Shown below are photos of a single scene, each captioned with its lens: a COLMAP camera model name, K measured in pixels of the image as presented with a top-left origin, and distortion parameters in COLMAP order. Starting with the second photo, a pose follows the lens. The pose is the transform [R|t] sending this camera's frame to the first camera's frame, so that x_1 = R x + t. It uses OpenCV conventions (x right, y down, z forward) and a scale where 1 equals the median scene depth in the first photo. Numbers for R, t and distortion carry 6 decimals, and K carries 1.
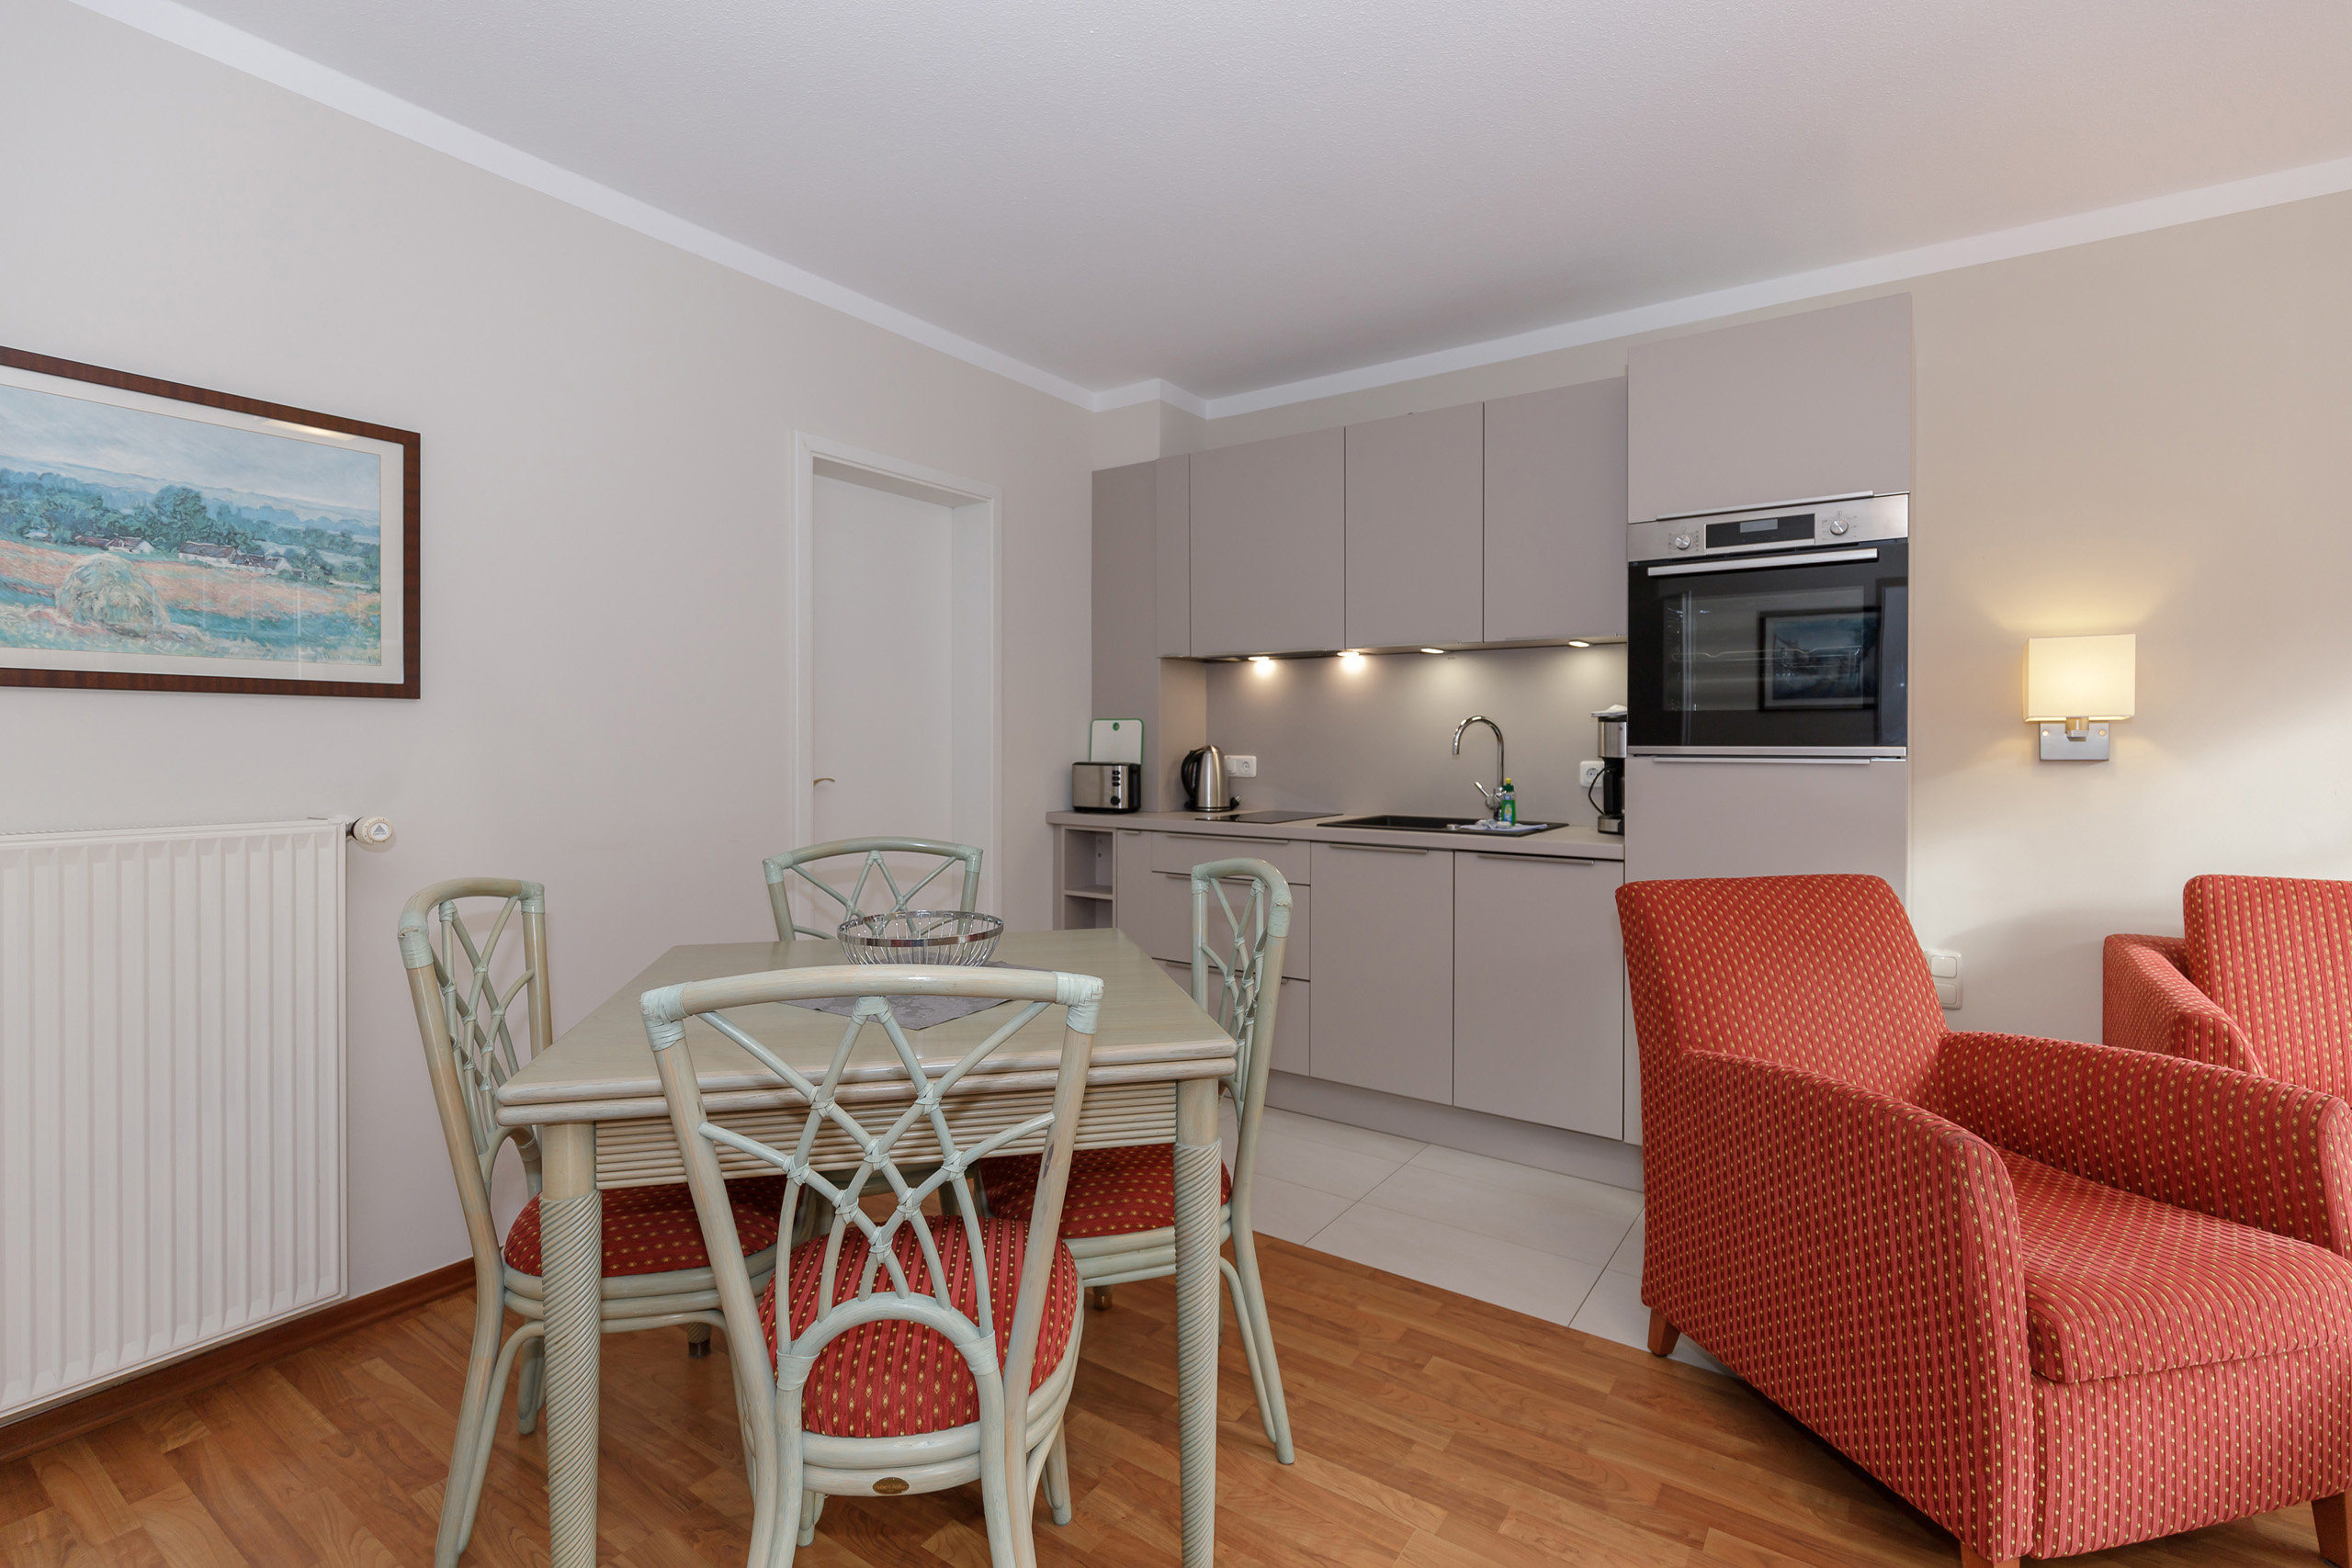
lens RADIAL K [[1084.2, 0, 1171.0], [0, 1084.2, 745.5], [0, 0, 1]] dist [-0.000941, -0.000944]
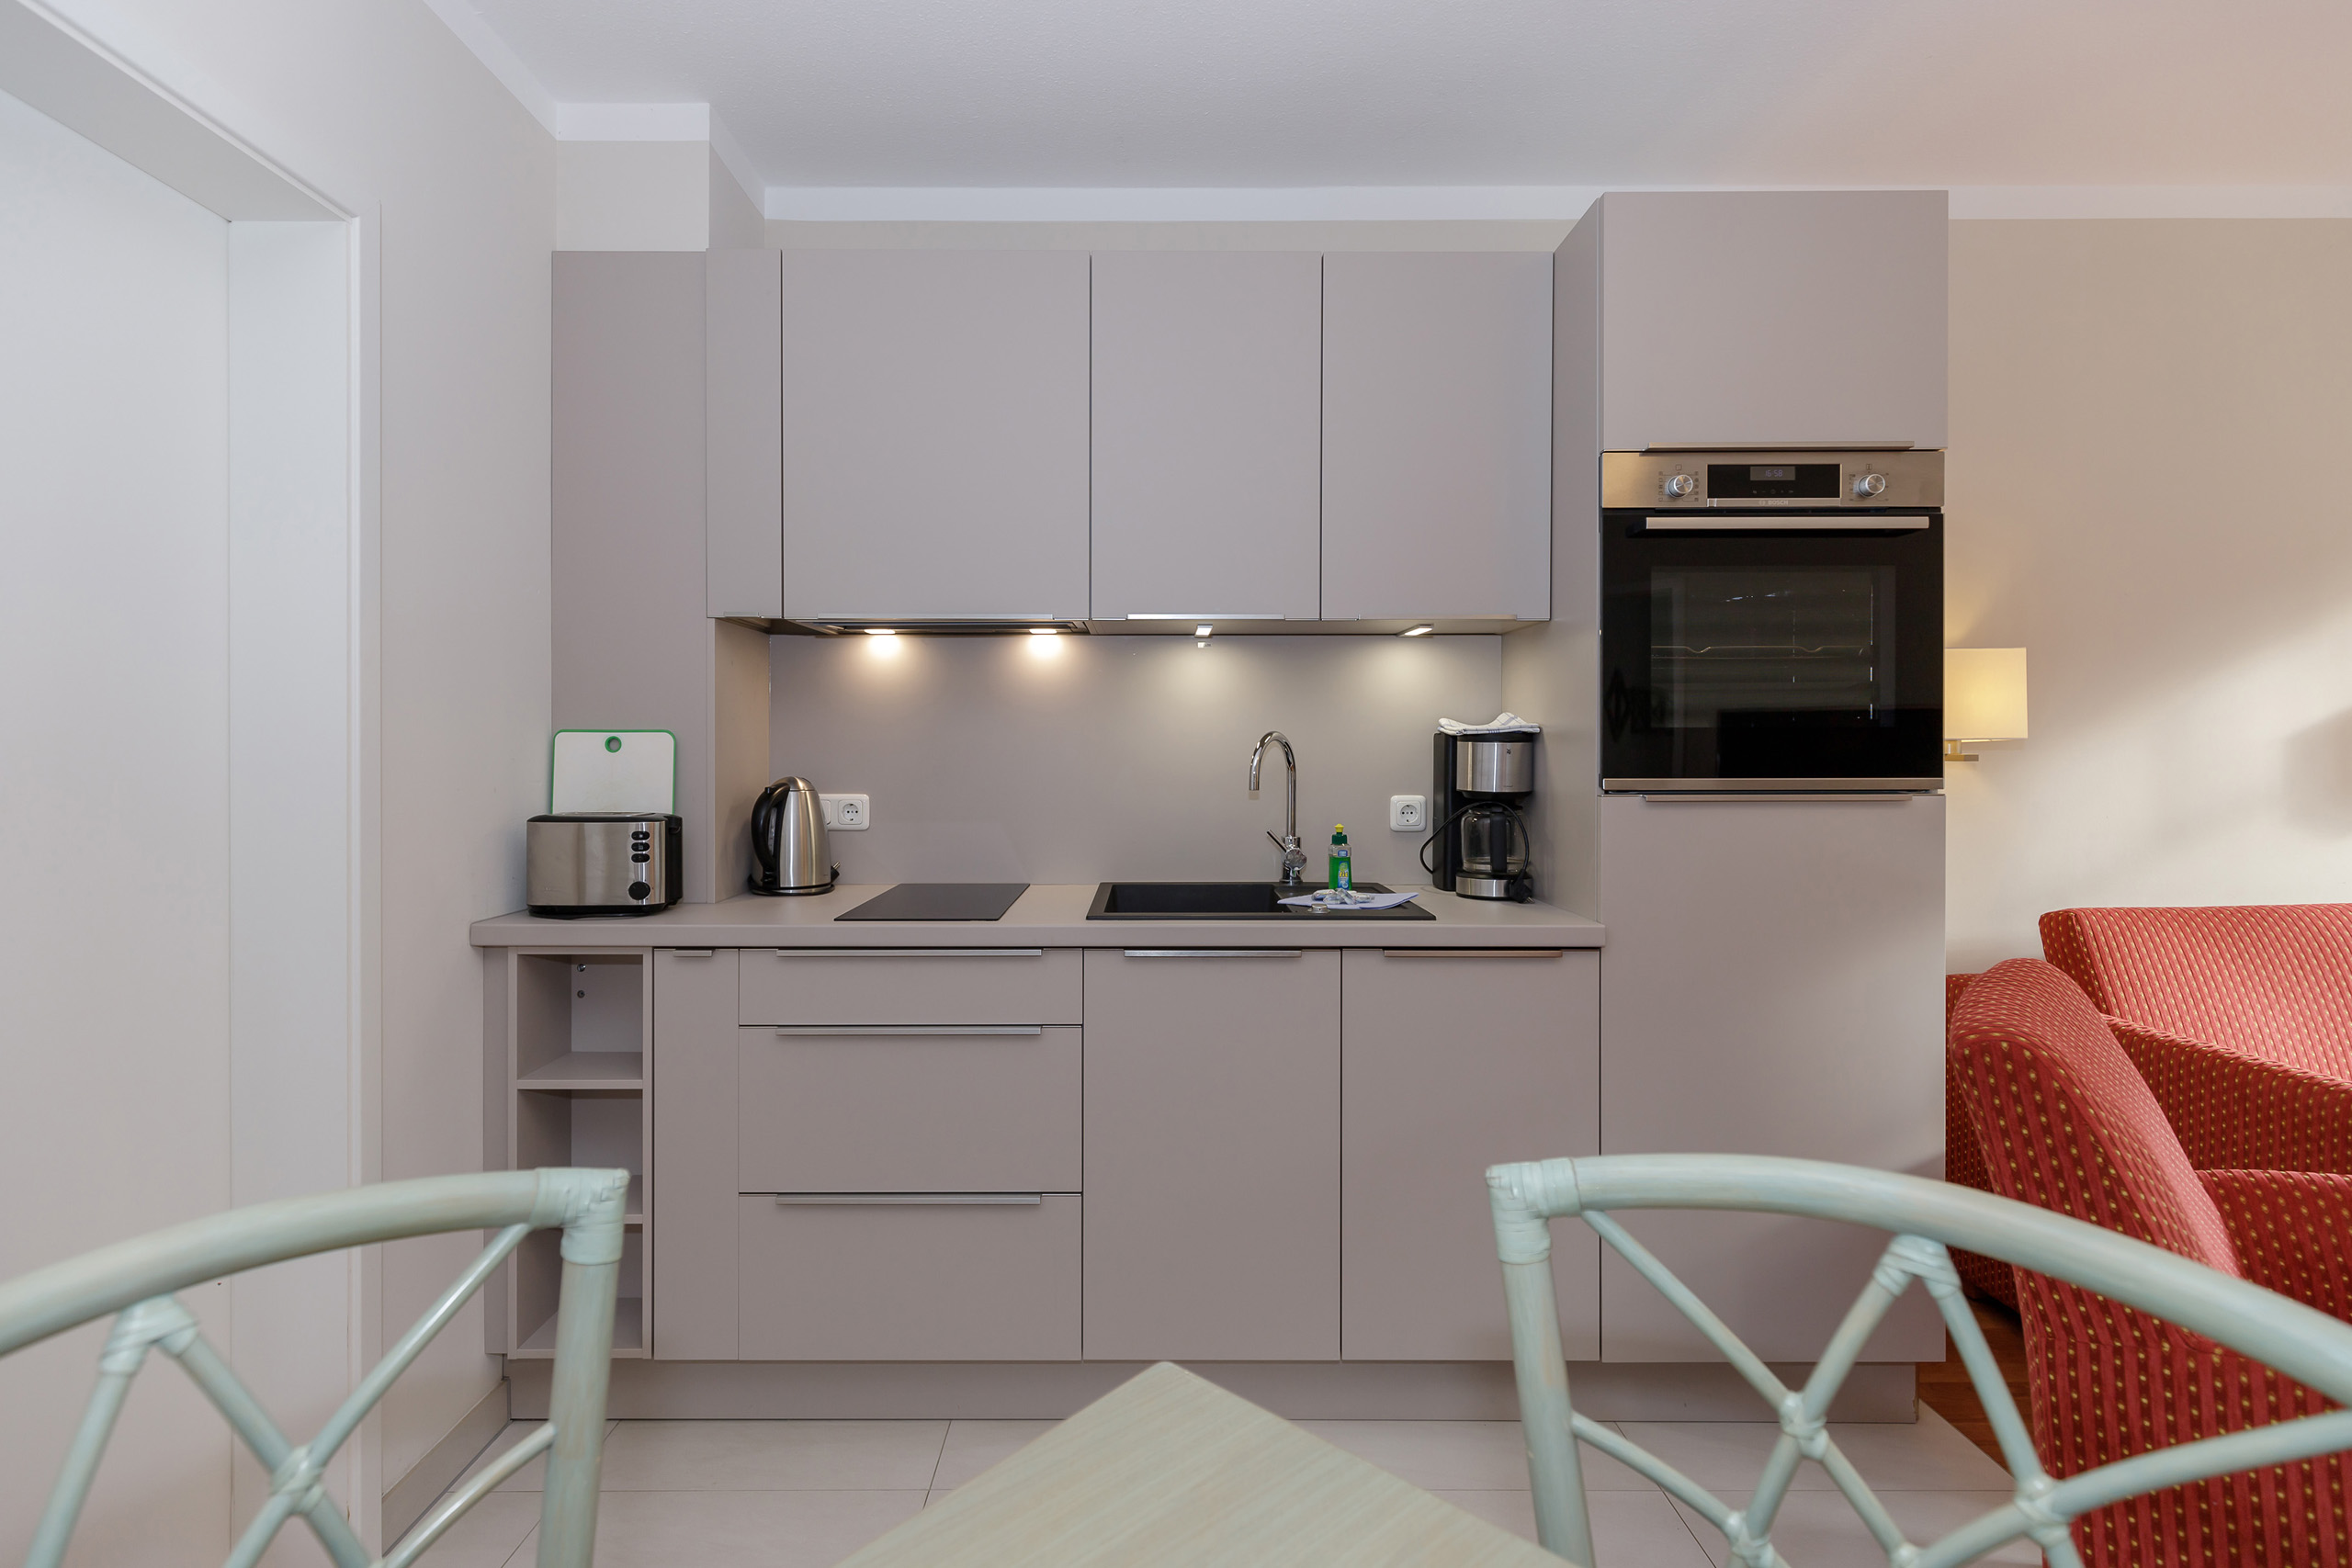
lens RADIAL K [[1084.5, 0, 1152.1], [0, 1084.5, 744.9], [0, 0, 1]] dist [0.028882, -0.027250]
pose [[0.817734, 0.001979, 0.575593, -0.207340], [0.004415, 0.999943, -0.009709, -0.015762], [-0.575580, 0.010480, 0.817678, 0.617972]]
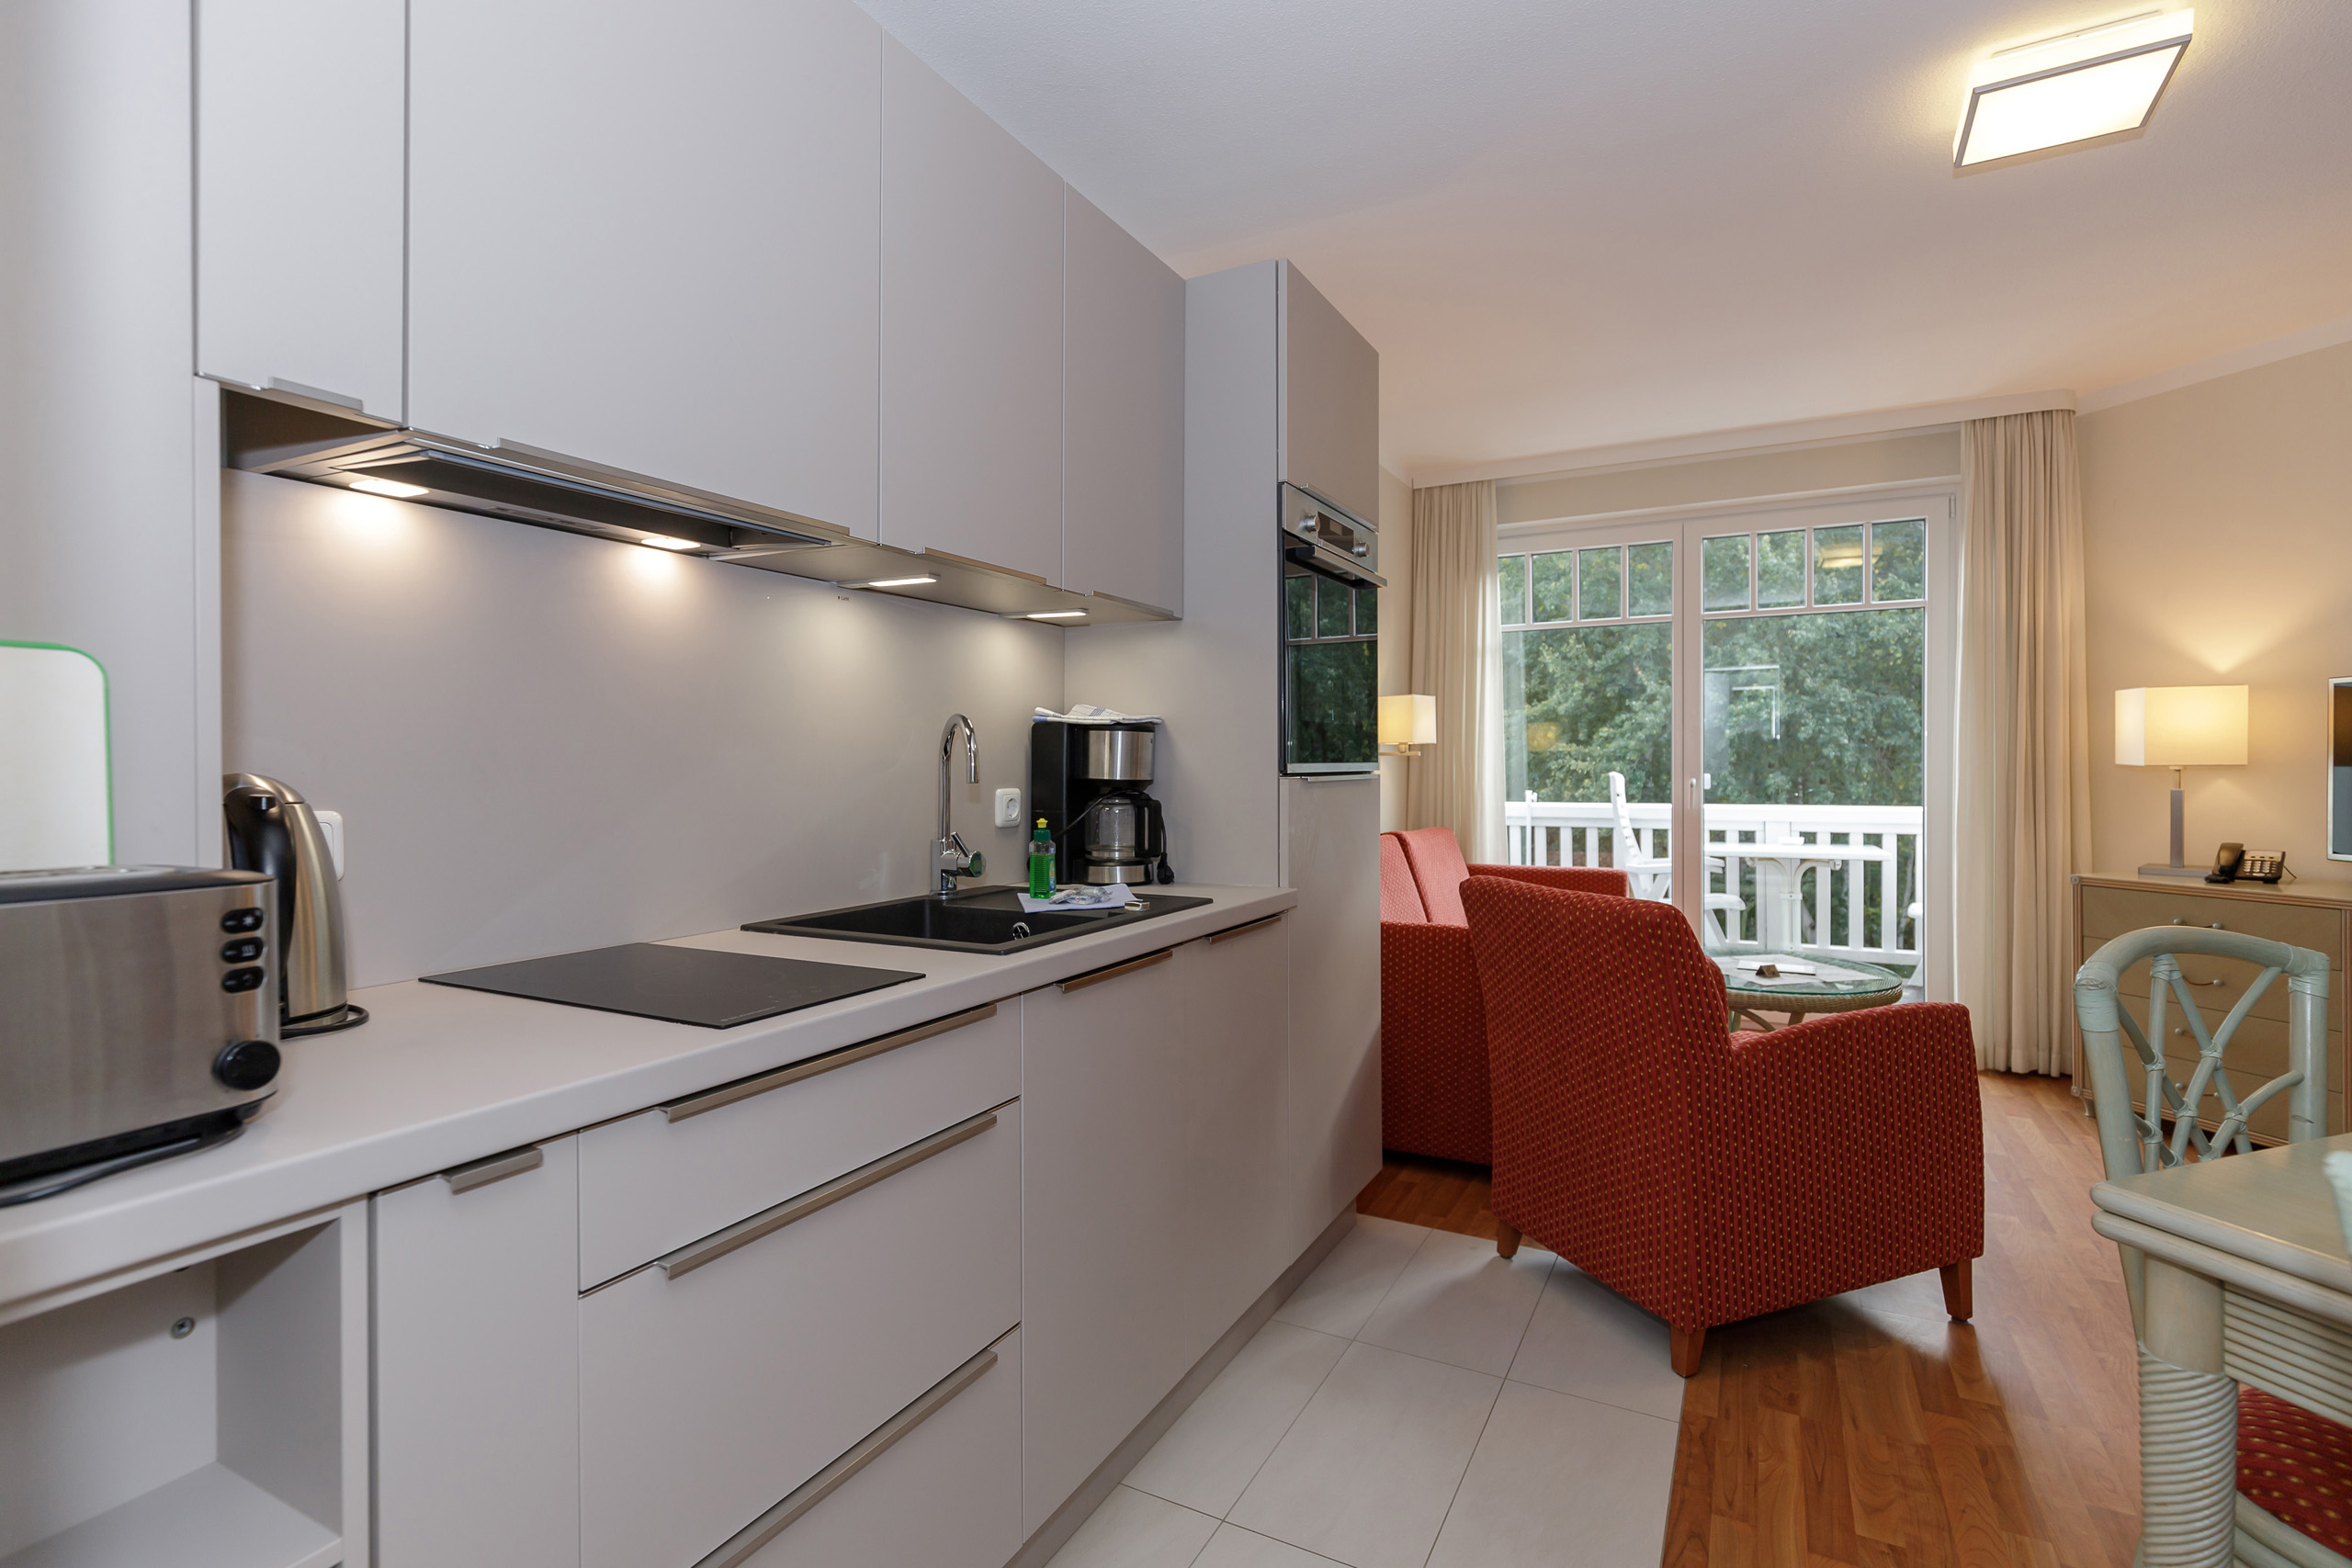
lens RADIAL K [[1090.9, 0, 1175.8], [0, 1090.9, 767.5], [0, 0, 1]] dist [0.000873, -0.000130]
pose [[-0.110011, -0.005242, 0.993917, -0.366788], [0.012549, 0.999899, 0.006662, -0.002058], [-0.993851, 0.013206, -0.109934, 1.190054]]
